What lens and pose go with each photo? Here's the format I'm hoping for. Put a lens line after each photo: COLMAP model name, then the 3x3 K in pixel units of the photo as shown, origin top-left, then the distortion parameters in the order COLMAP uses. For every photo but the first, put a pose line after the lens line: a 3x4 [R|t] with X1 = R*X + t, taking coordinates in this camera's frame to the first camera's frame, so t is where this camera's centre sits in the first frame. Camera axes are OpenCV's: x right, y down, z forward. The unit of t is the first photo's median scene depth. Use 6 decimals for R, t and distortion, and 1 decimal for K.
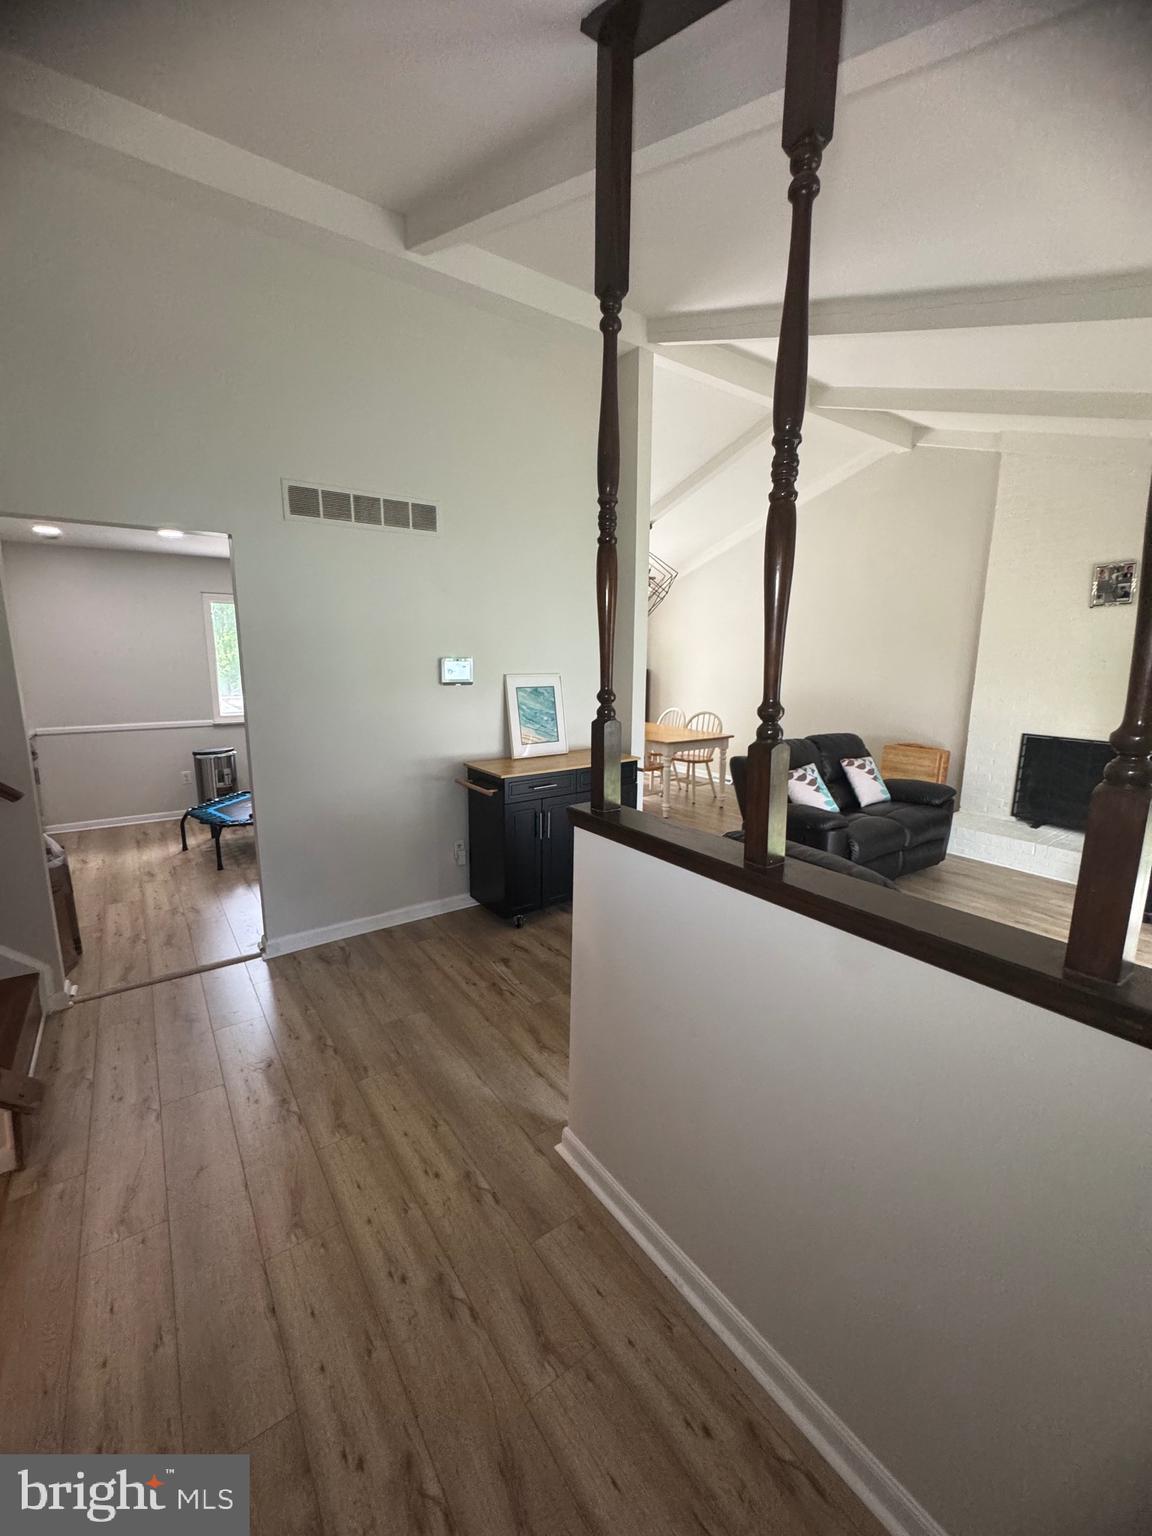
lens RADIAL K [[618.0, 0, 578.6], [0, 618.0, 765.5], [0, 0, 1]] dist [0.000938, 0.001091]
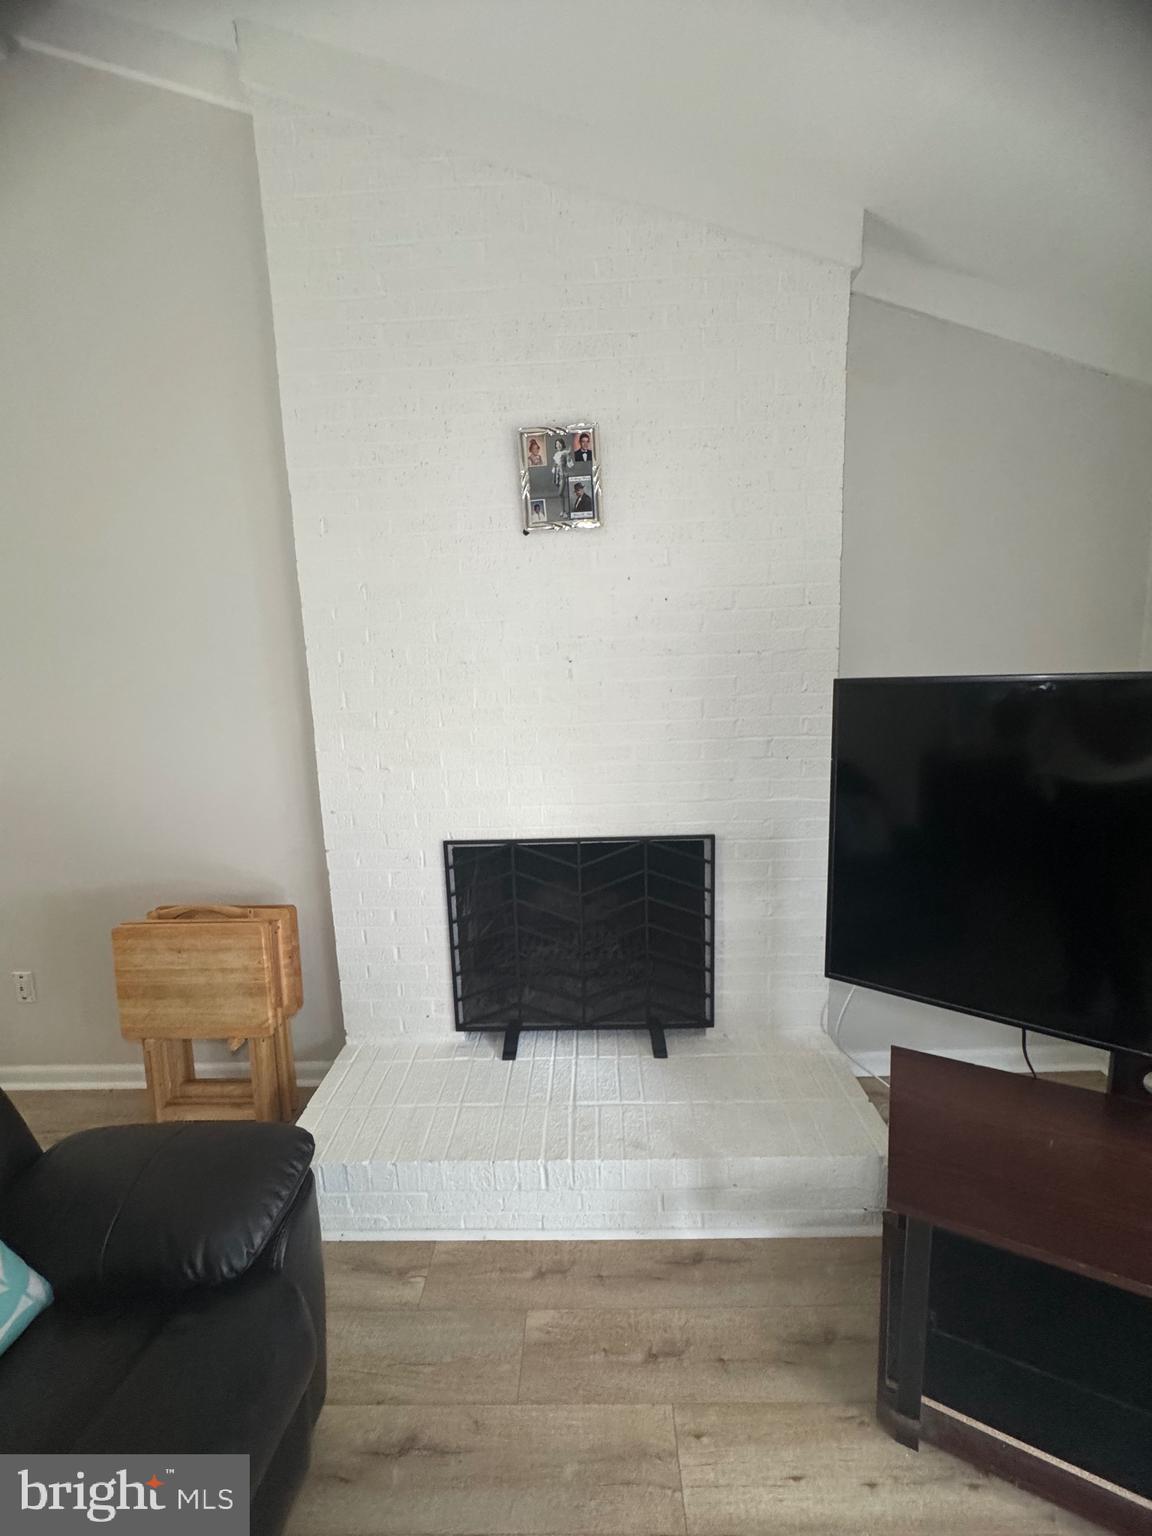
lens RADIAL K [[618.0, 0, 579.7], [0, 618.0, 764.8], [0, 0, 1]] dist [0.000938, 0.001091]
pose [[0.597606, -0.150697, 0.787501, 0.484027], [0.182014, 0.982034, 0.049799, -0.112763], [-0.780857, 0.113576, 0.614299, 0.712127]]
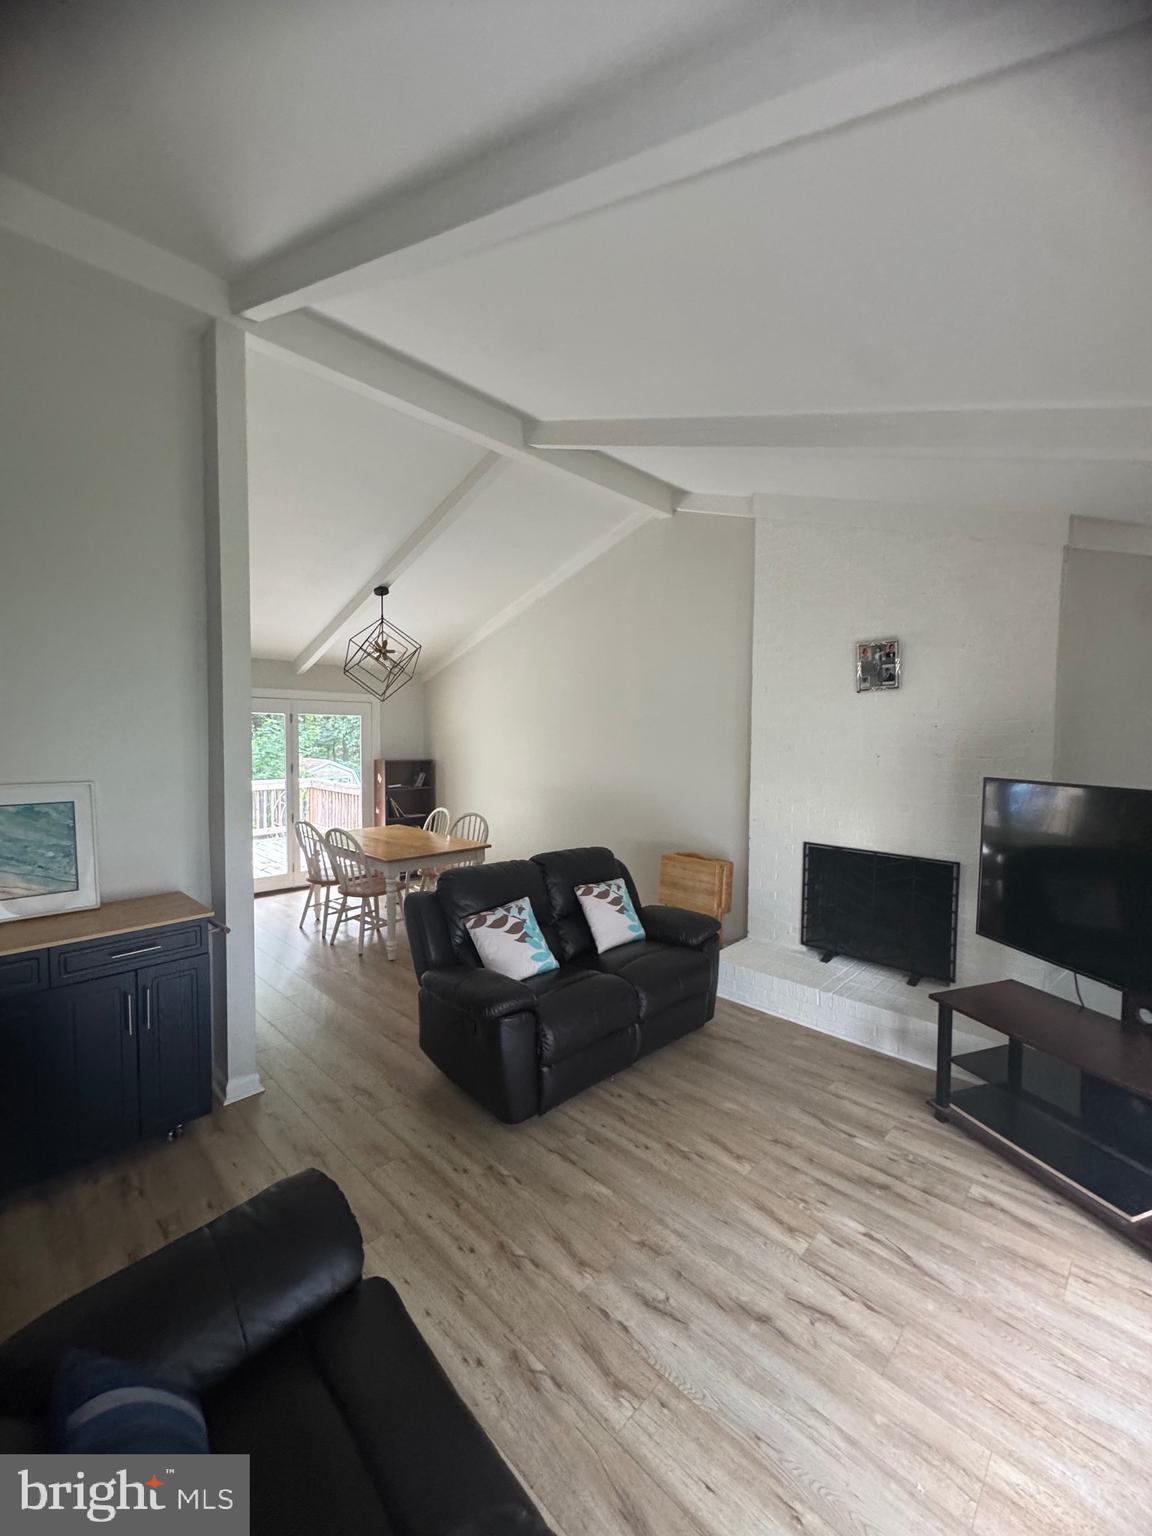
lens RADIAL K [[618.0, 0, 576.4], [0, 618.0, 764.6], [0, 0, 1]] dist [0.000938, 0.001091]
pose [[0.985846, -0.006340, 0.167532, 0.303388], [0.028710, 0.990908, -0.131442, -0.057928], [-0.165175, 0.134391, 0.977065, 0.252664]]
